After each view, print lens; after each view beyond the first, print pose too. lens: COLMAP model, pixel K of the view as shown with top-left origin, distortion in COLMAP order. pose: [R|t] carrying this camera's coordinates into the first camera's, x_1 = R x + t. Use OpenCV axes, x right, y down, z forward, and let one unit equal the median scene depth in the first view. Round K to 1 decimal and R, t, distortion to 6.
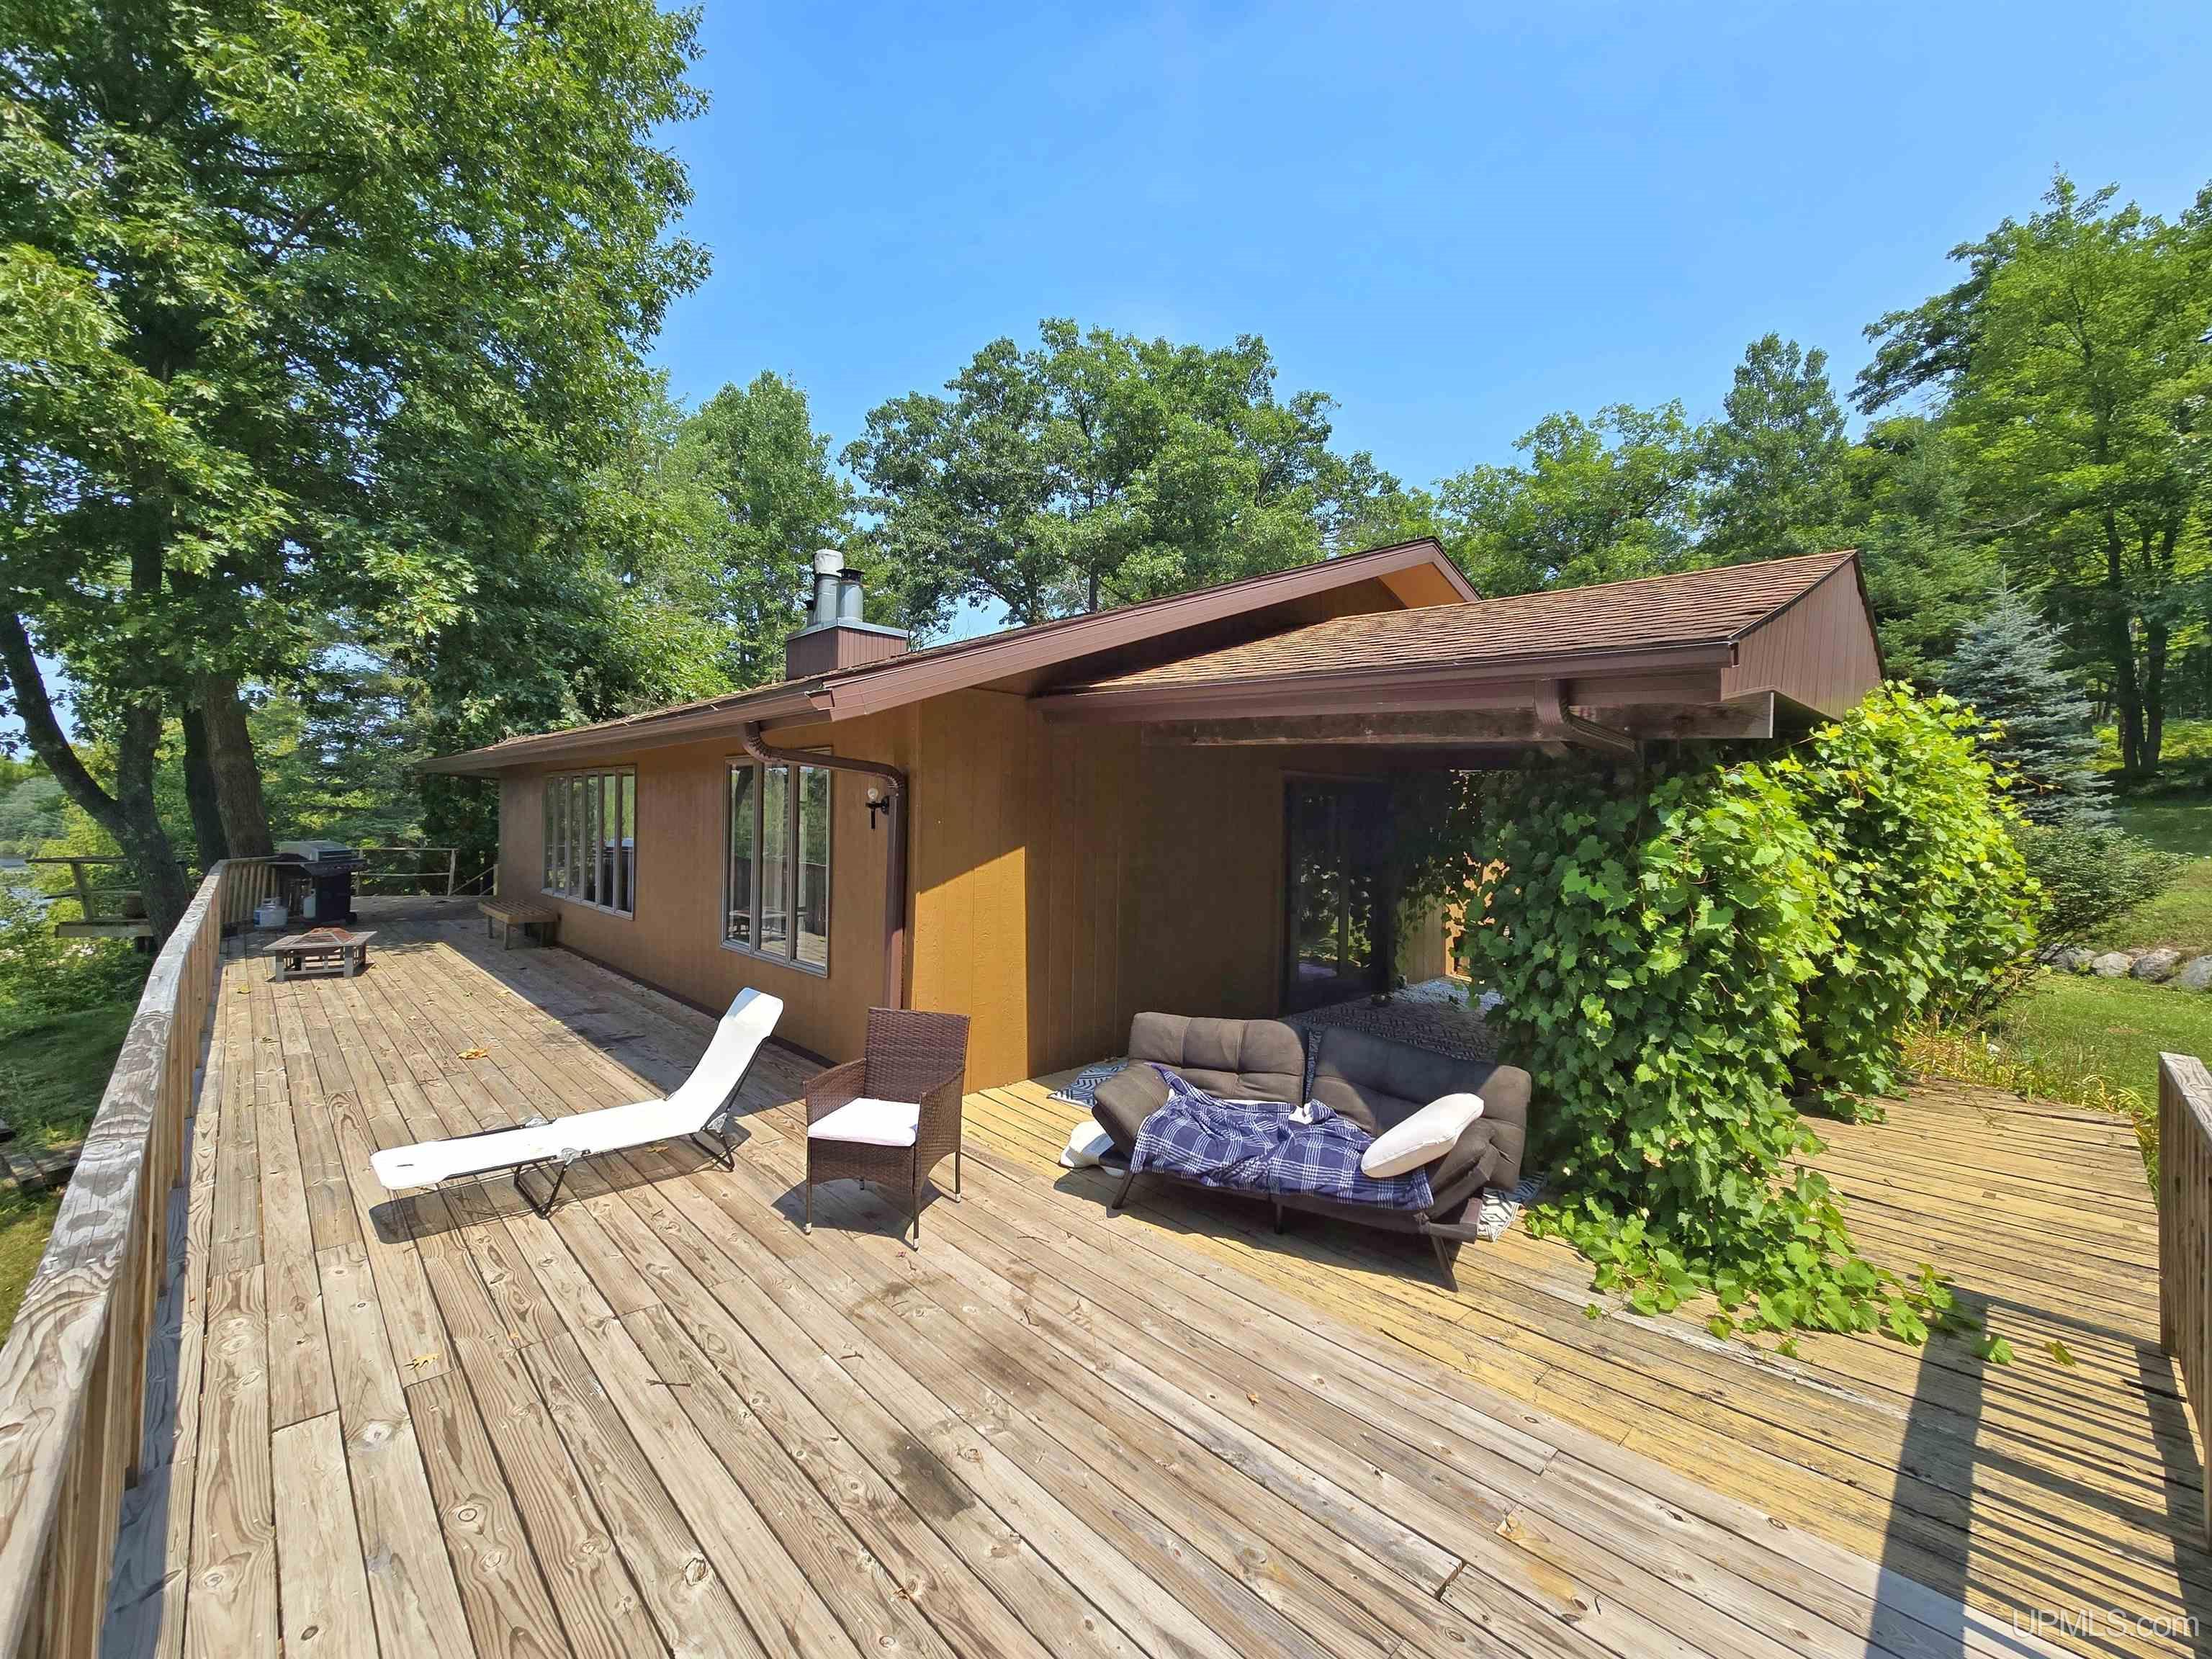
lens RADIAL K [[902.9, 0, 1094.9], [0, 902.9, 818.9], [0, 0, 1]] dist [0.003466, -0.001664]
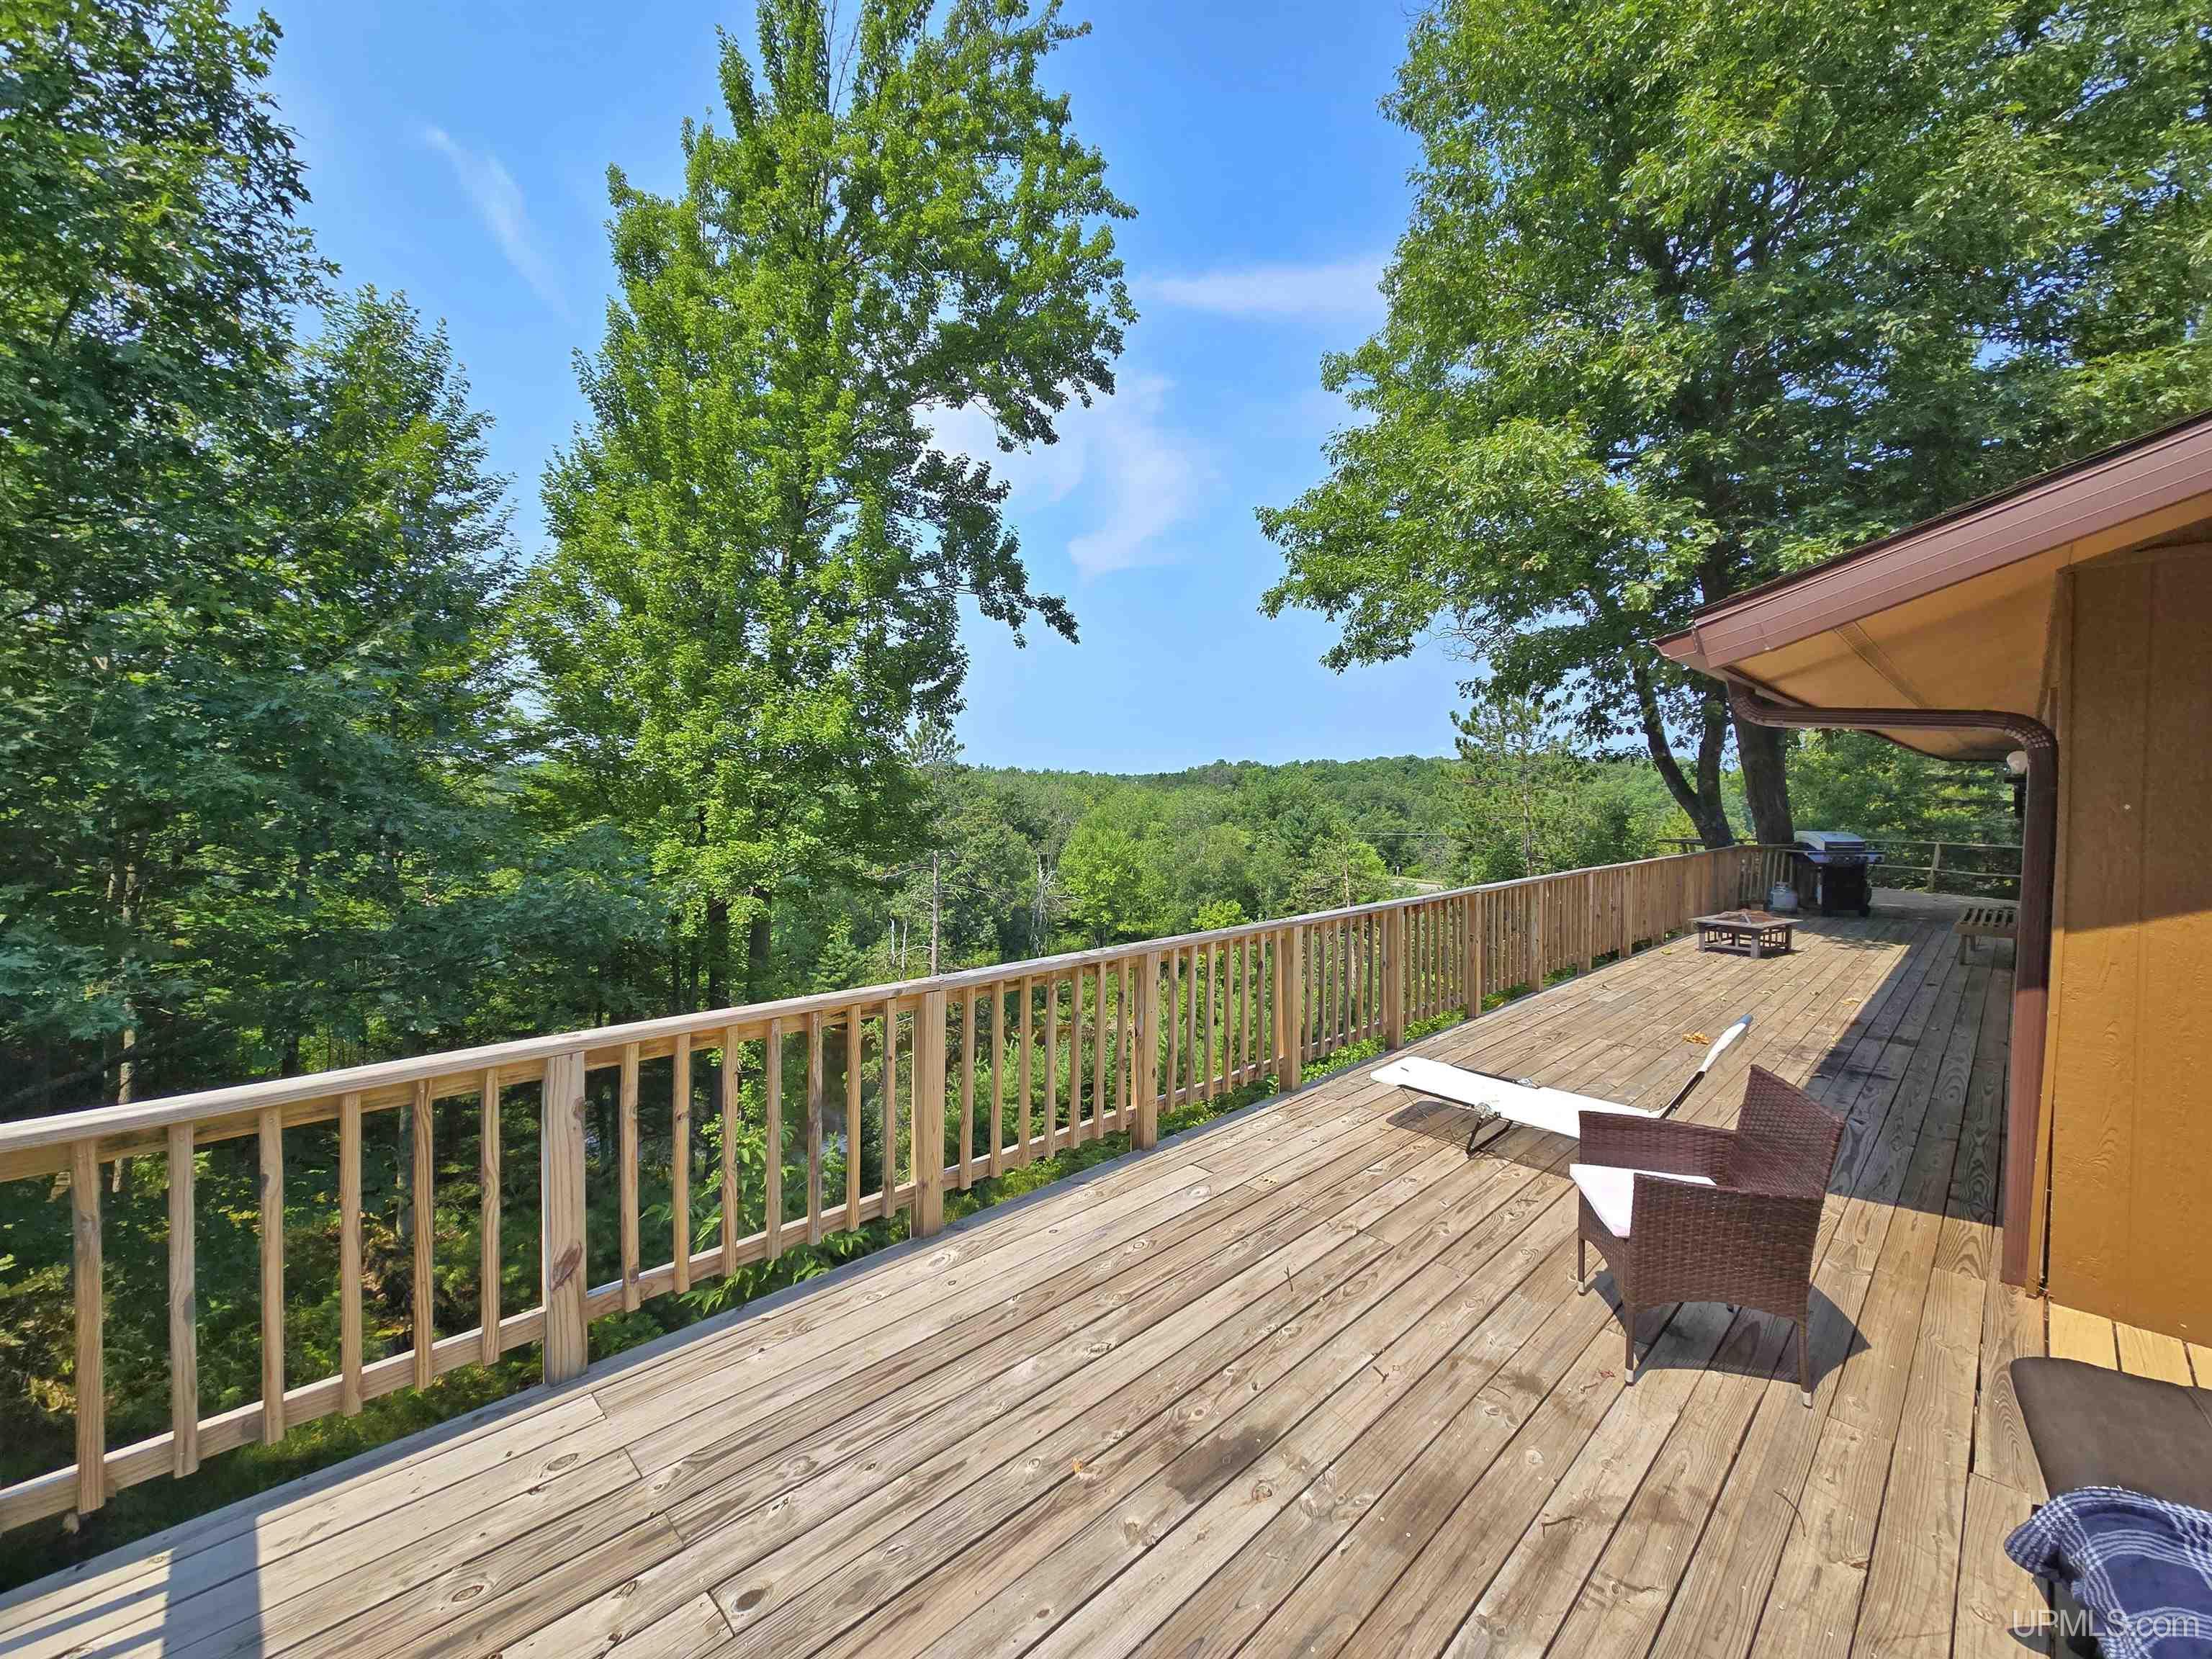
lens RADIAL K [[902.9, 0, 1105.6], [0, 902.9, 791.9], [0, 0, 1]] dist [0.003466, -0.001664]
pose [[0.022388, -0.017387, -0.999598, 0.602444], [-0.009872, 0.999796, -0.017611, 0.022663], [0.999701, 0.010262, 0.022212, 0.644082]]
